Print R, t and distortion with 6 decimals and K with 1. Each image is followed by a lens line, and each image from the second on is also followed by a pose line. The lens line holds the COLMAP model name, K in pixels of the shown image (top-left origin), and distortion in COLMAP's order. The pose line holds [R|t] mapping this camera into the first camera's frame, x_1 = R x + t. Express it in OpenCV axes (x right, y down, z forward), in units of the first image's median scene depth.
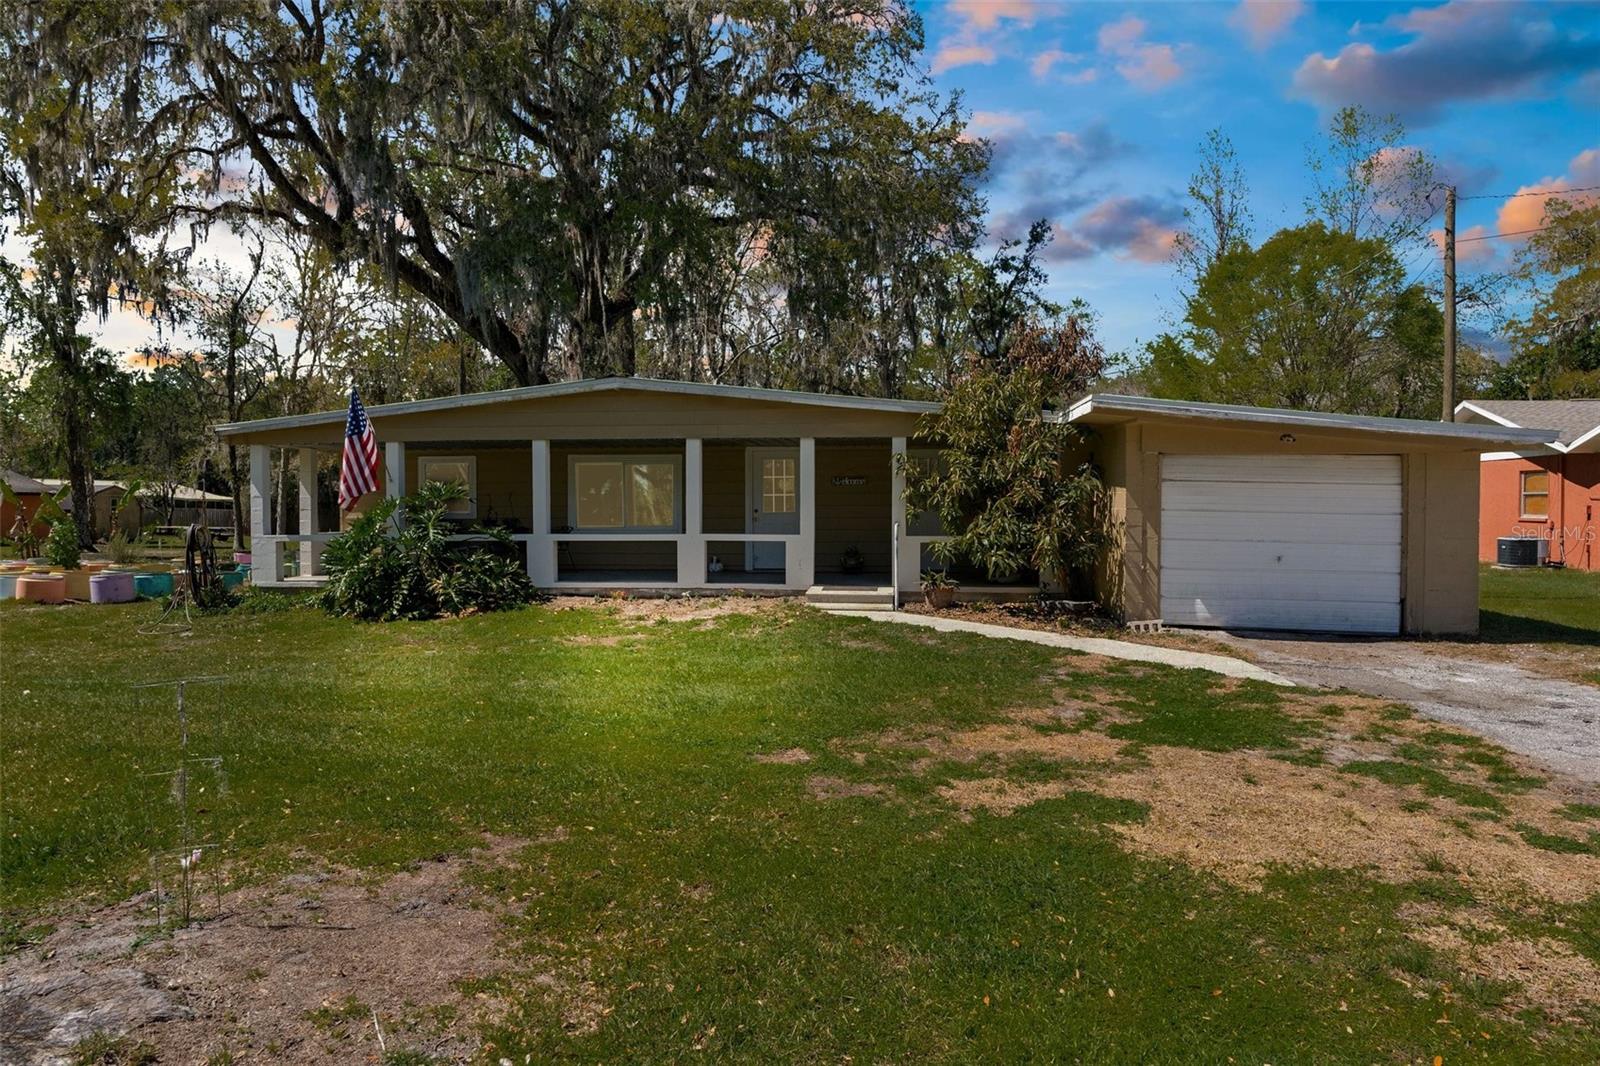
lens RADIAL K [[980.0, 0, 803.9], [0, 980.0, 493.7], [0, 0, 1]] dist [0.000669, -0.001506]
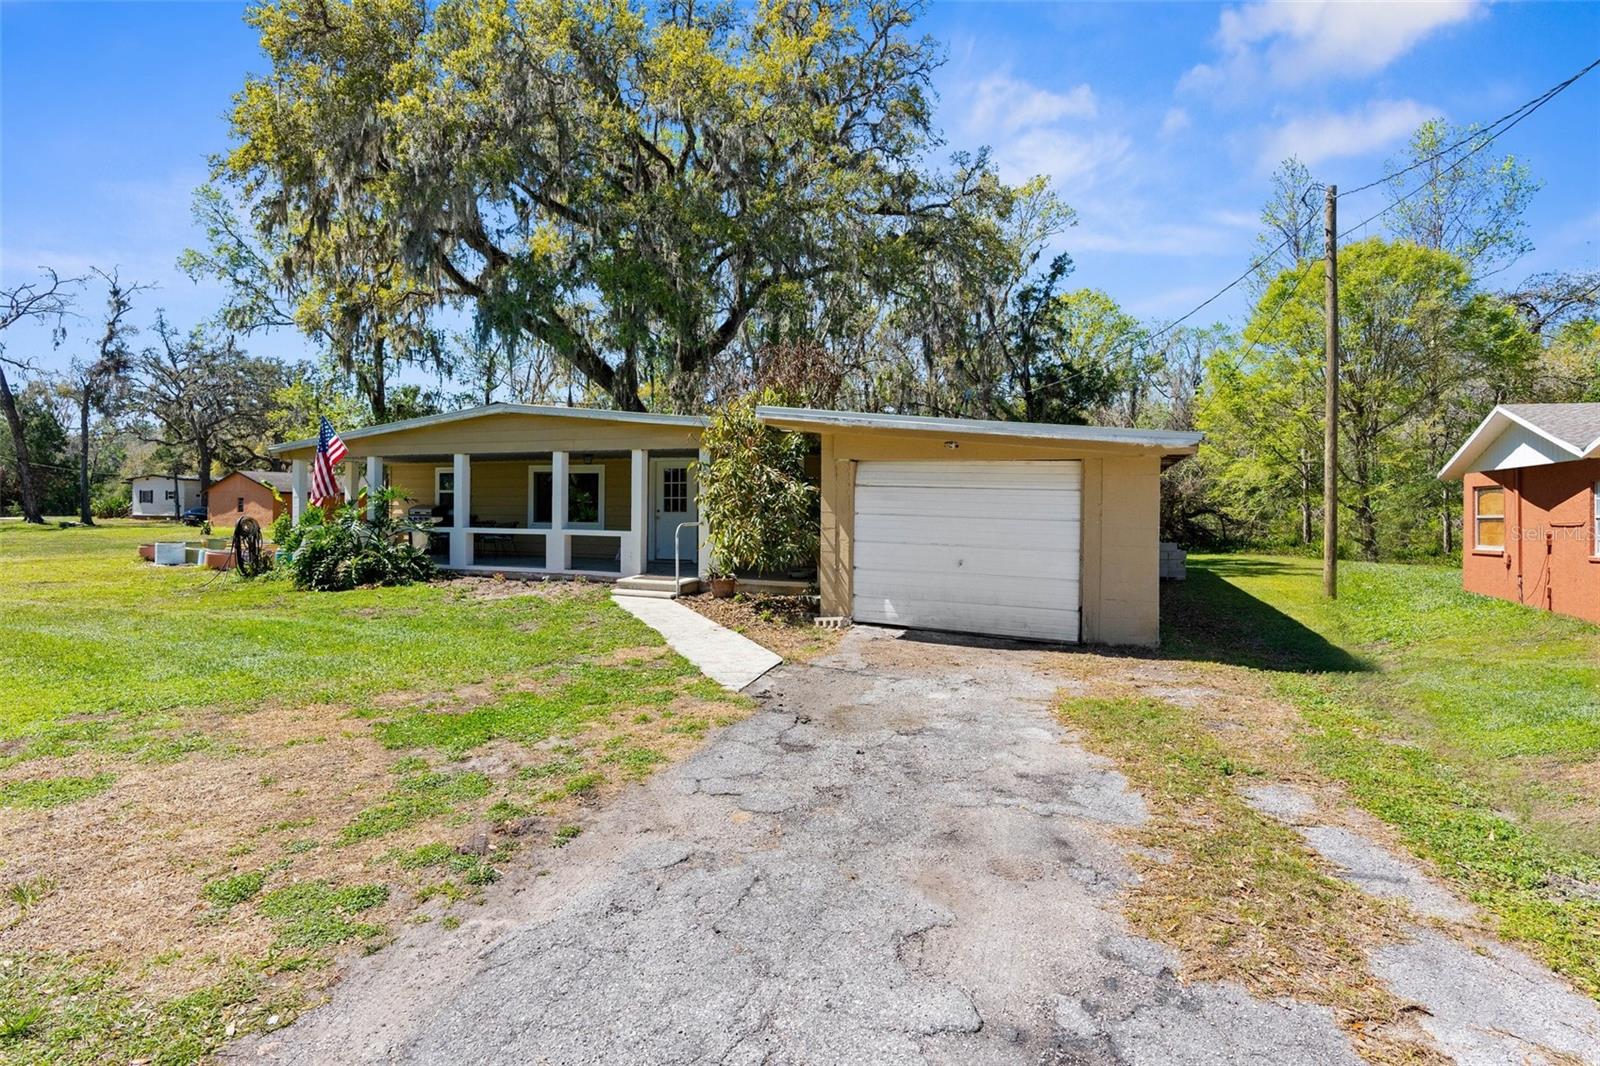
lens RADIAL K [[782.0, 0, 799.7], [0, 782.0, 491.5], [0, 0, 1]] dist [-0.009780, -0.000020]
pose [[0.962604, 0.003108, -0.270893, 0.471650], [-0.004862, 0.999971, -0.005805, -0.001972], [0.270867, 0.006905, 0.962592, 0.146528]]
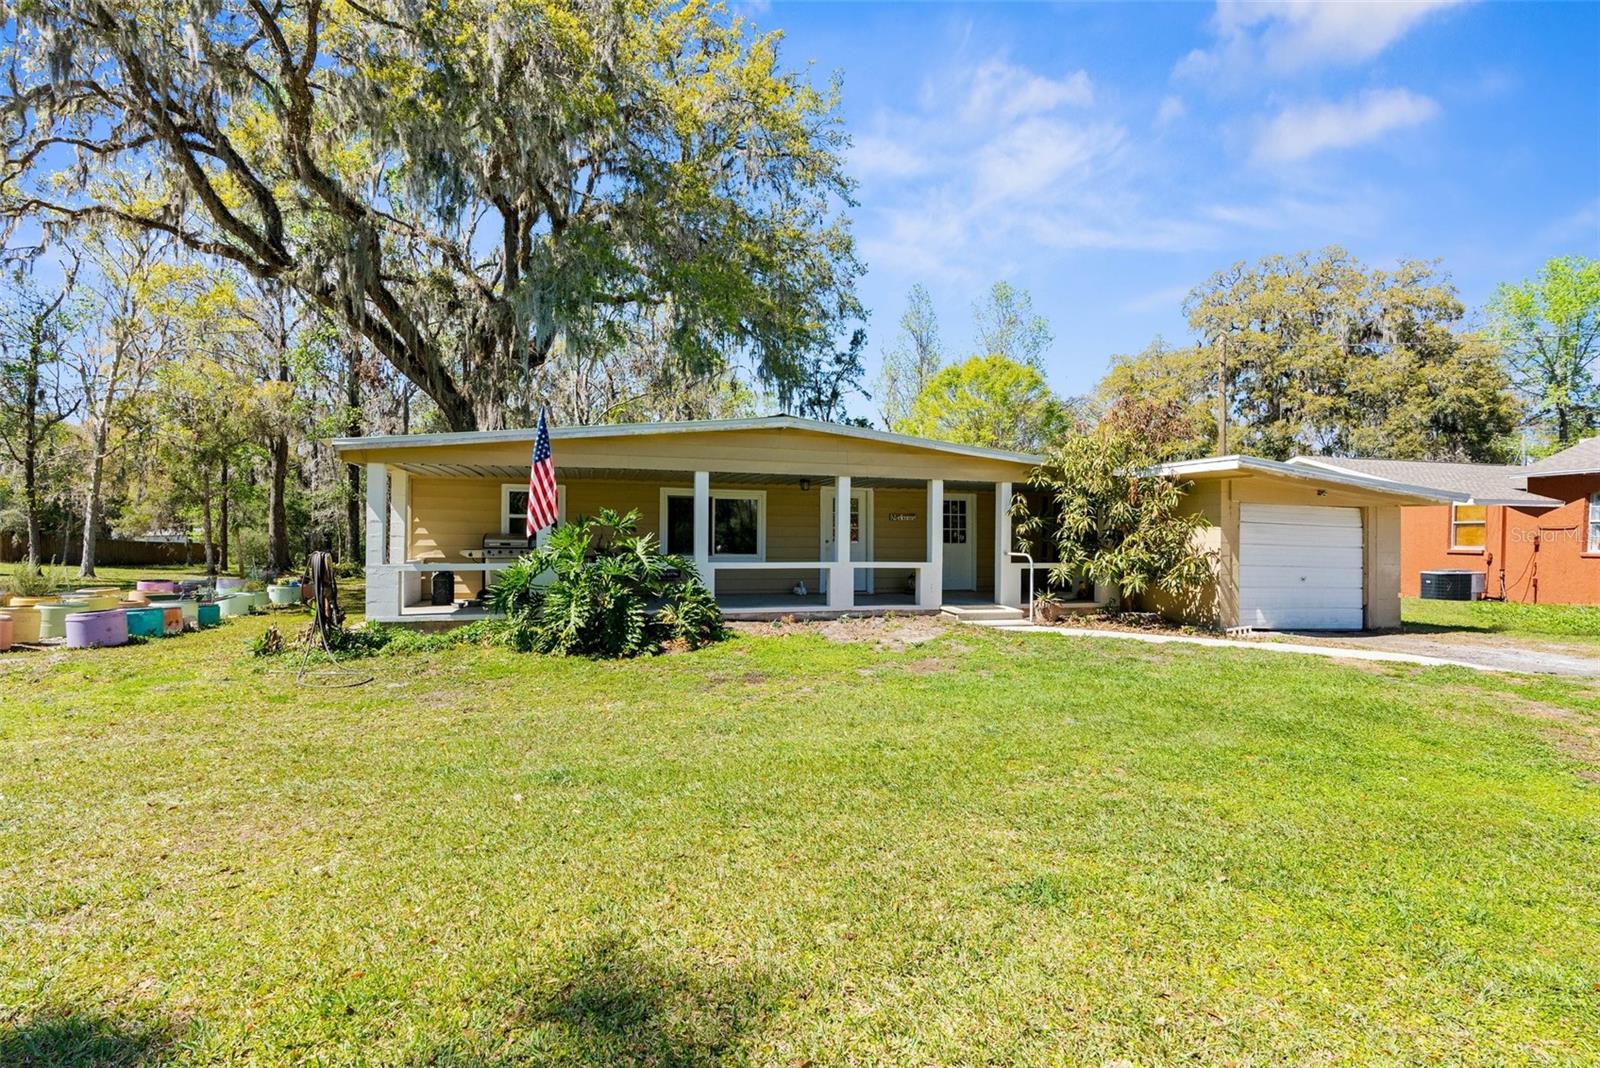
lens RADIAL K [[724.8, 0, 800.6], [0, 724.8, 514.6], [0, 0, 1]] dist [-0.010583, 0.003927]
pose [[0.925163, 0.022613, 0.378896, -0.499018], [-0.013584, 0.999557, -0.026486, 0.010121], [-0.379327, 0.019357, 0.925060, 0.271256]]
